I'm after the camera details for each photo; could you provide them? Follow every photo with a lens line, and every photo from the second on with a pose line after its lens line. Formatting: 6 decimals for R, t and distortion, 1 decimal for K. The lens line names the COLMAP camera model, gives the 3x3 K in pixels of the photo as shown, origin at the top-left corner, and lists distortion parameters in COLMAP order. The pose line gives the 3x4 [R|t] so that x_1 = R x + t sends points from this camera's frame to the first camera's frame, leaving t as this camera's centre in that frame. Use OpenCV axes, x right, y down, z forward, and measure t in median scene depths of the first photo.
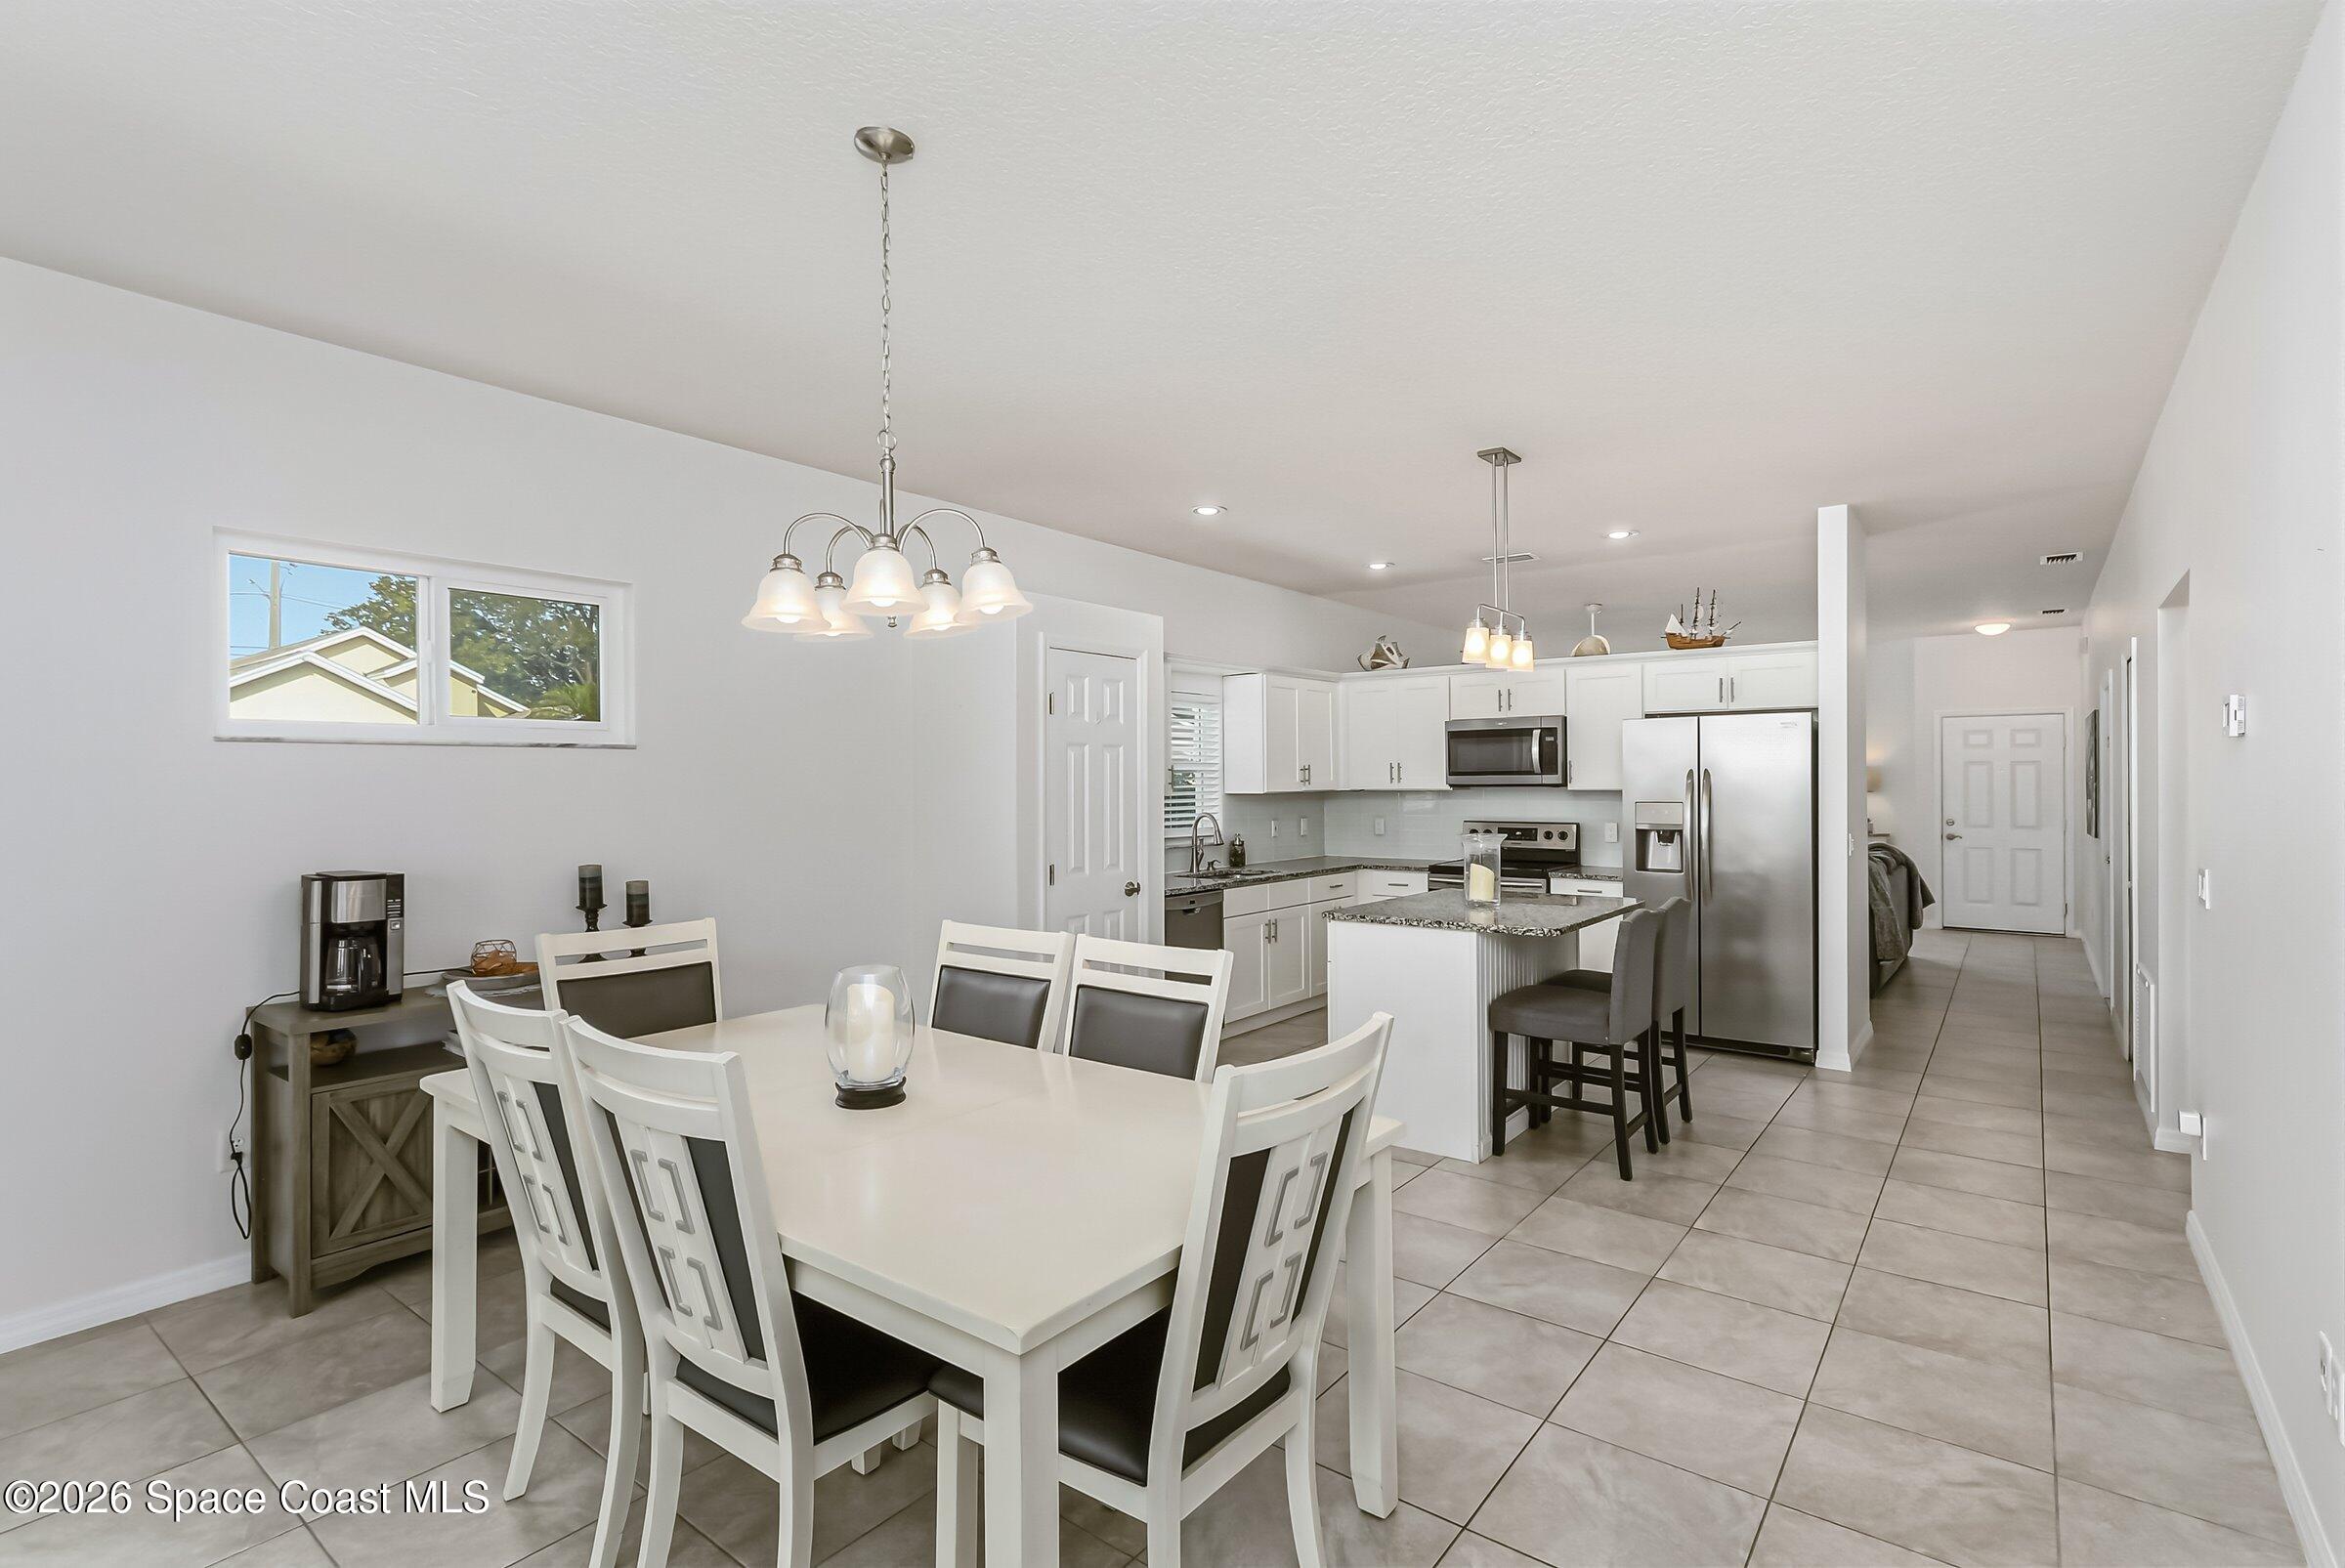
lens RADIAL K [[1106.1, 0, 1182.3], [0, 1106.1, 778.0], [0, 0, 1]] dist [0.003441, 0.000028]
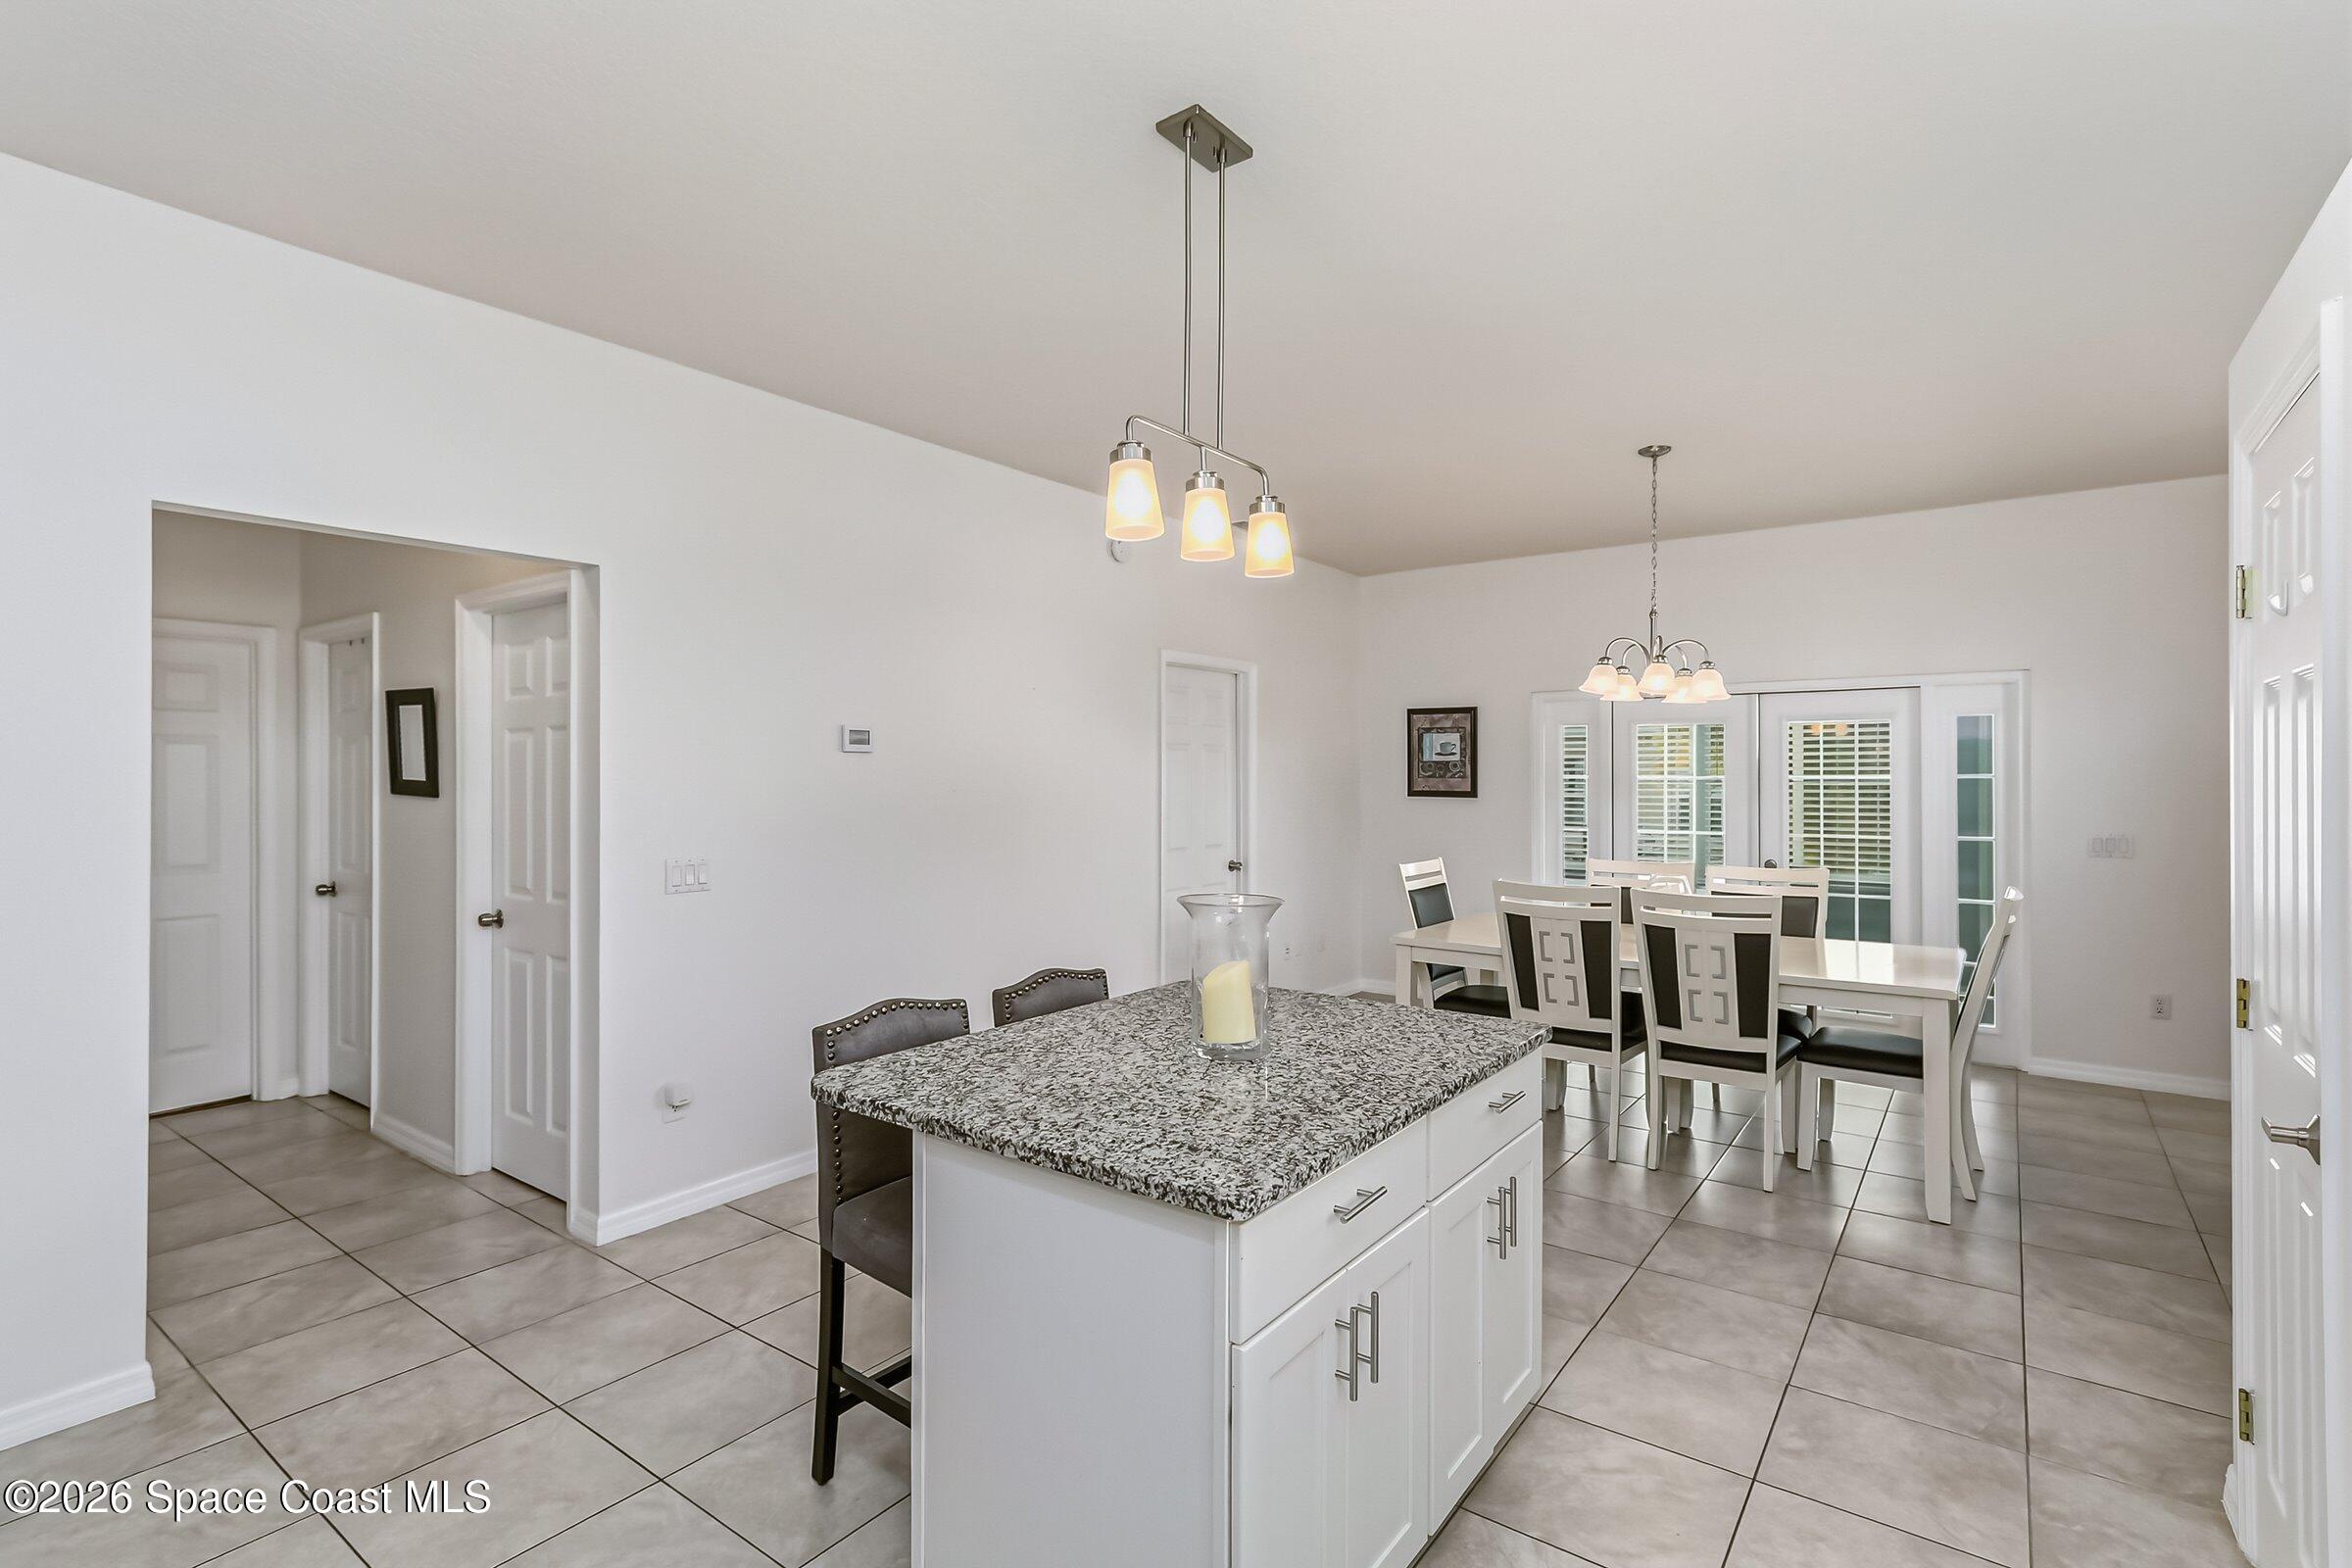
lens RADIAL K [[1123.5, 0, 1163.8], [0, 1123.5, 786.4], [0, 0, 1]] dist [-0.001252, -0.000853]
pose [[-0.999913, 0.008429, -0.010188, 0.217546], [0.008384, 0.999955, 0.004396, -0.001338], [0.010224, 0.004310, -0.999938, 1.028658]]
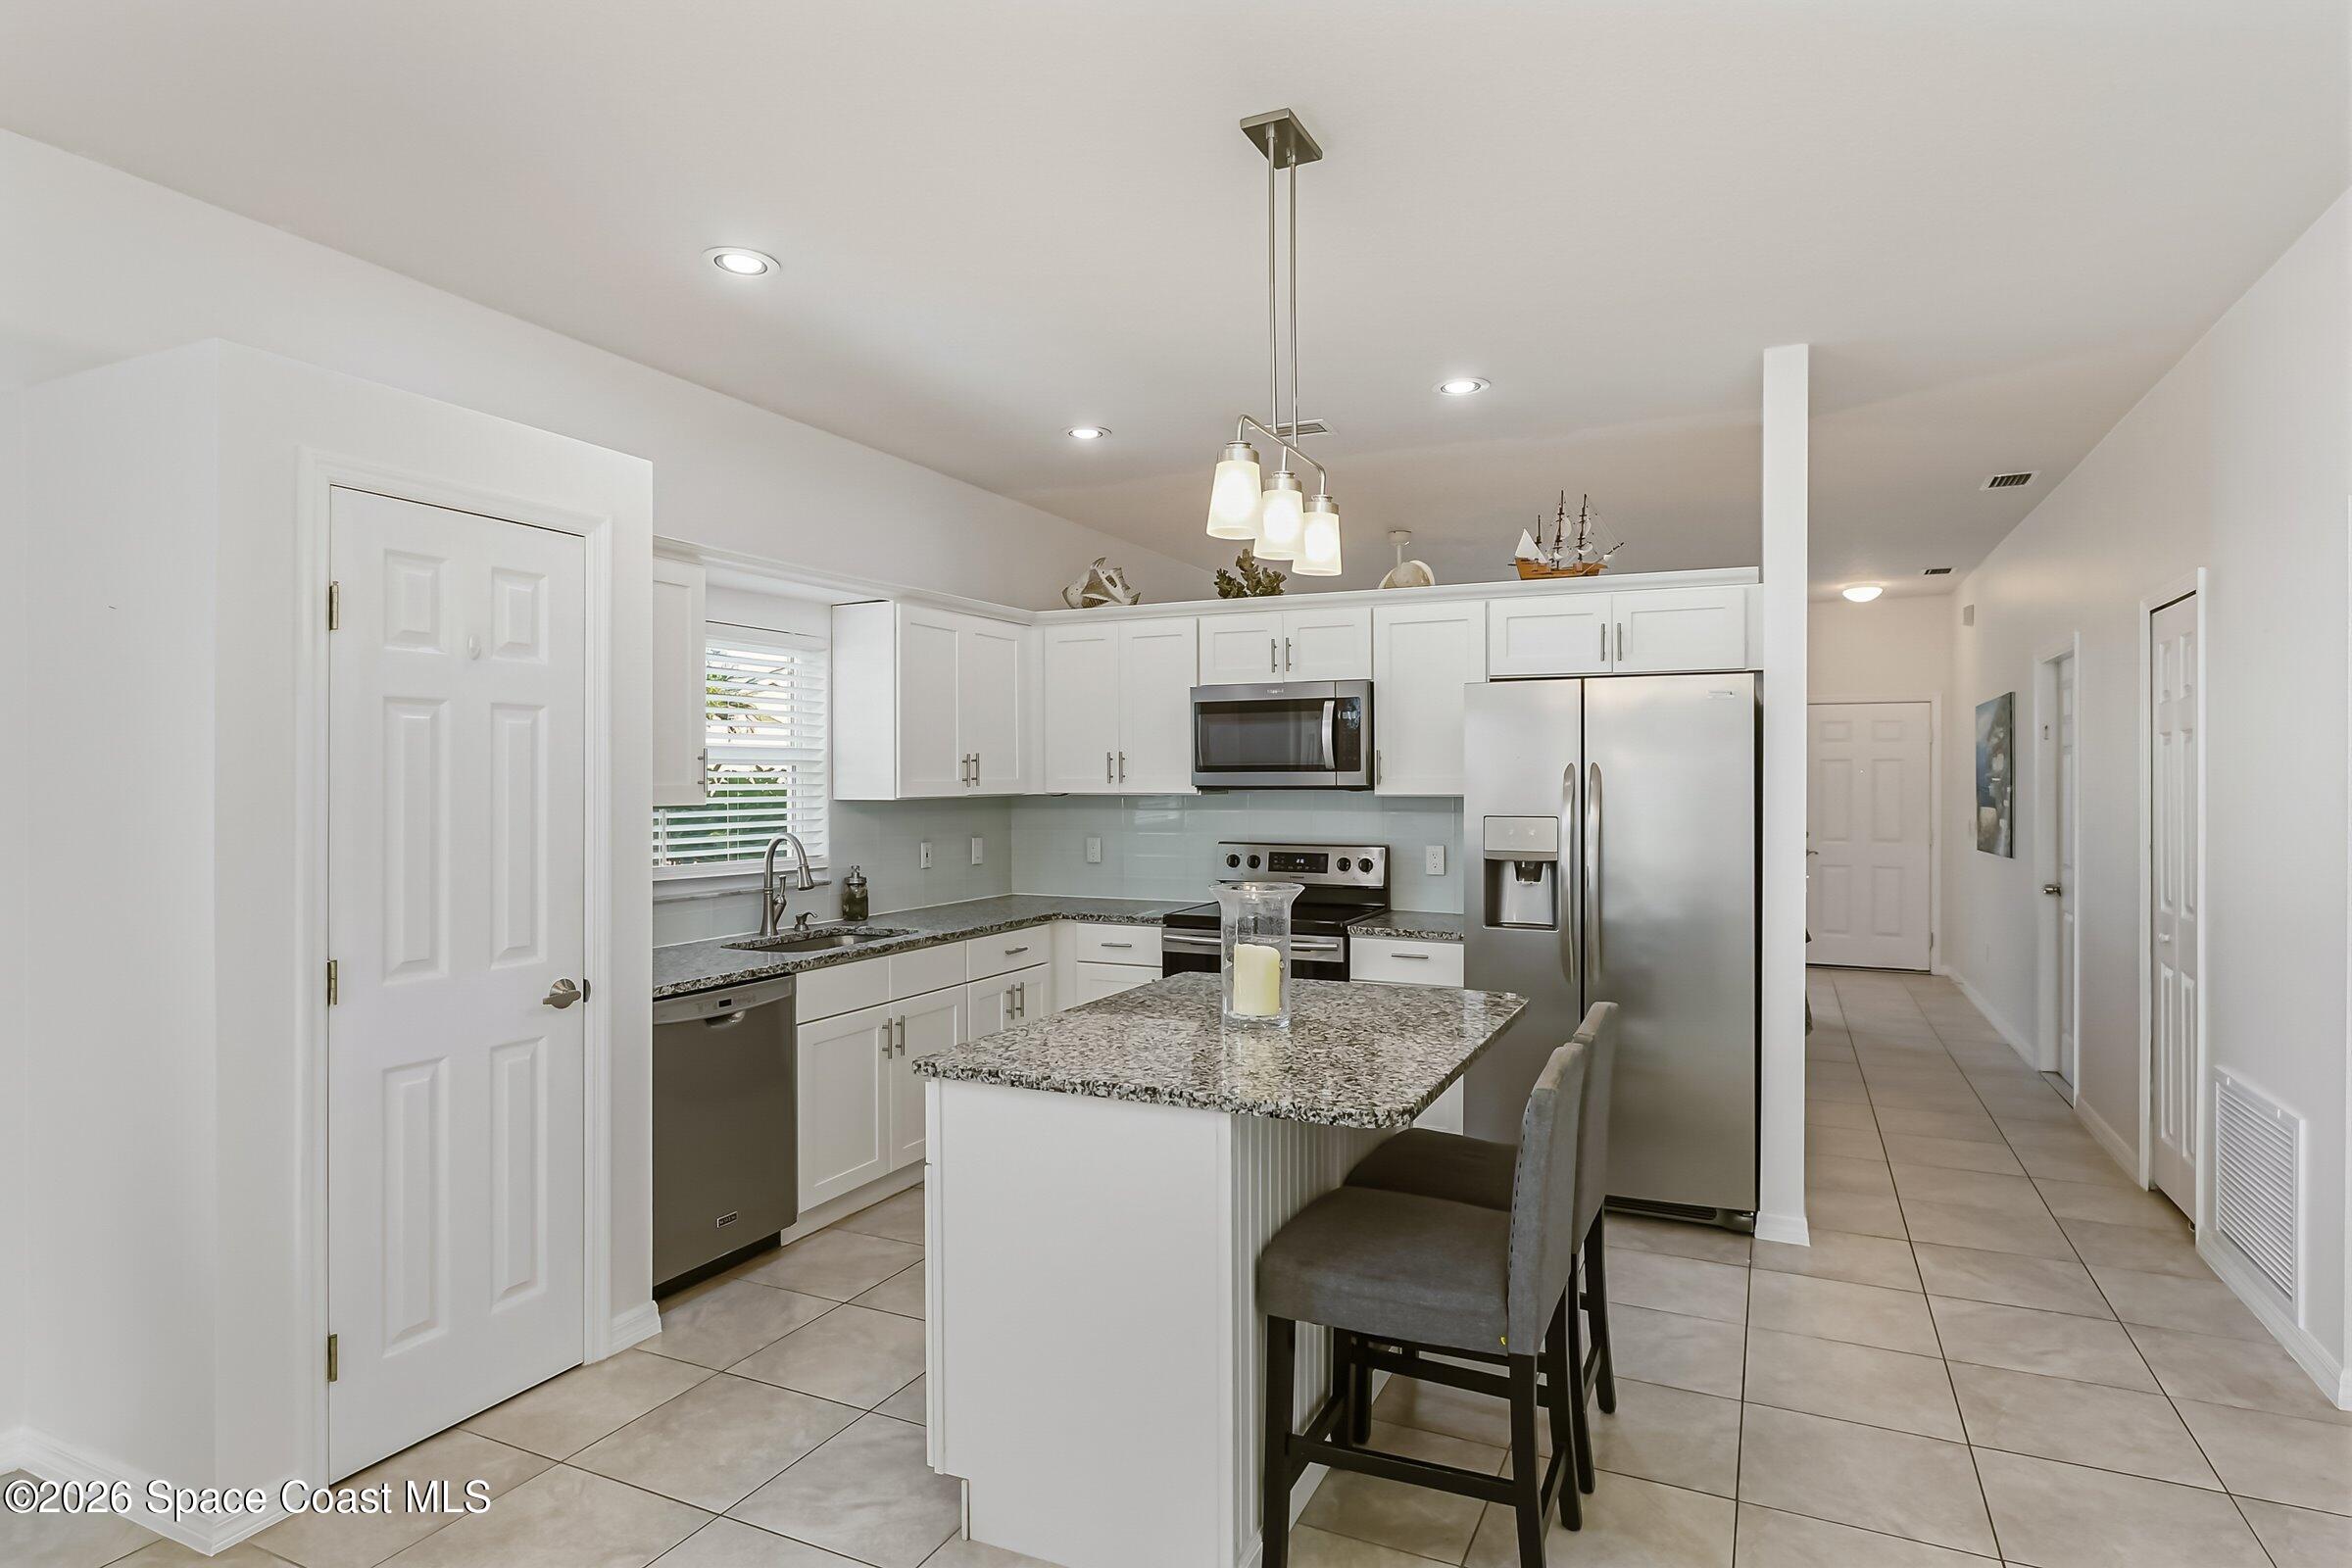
lens RADIAL K [[1260.8, 0, 1176.0], [0, 1260.8, 784.0], [0, 0, 1]] dist [-0.001449, -0.000400]
pose [[0.978282, 0.004137, 0.207238, 0.083694], [-0.005375, 0.999971, 0.005412, 0.000875], [-0.207210, -0.006408, 0.978275, 0.308488]]
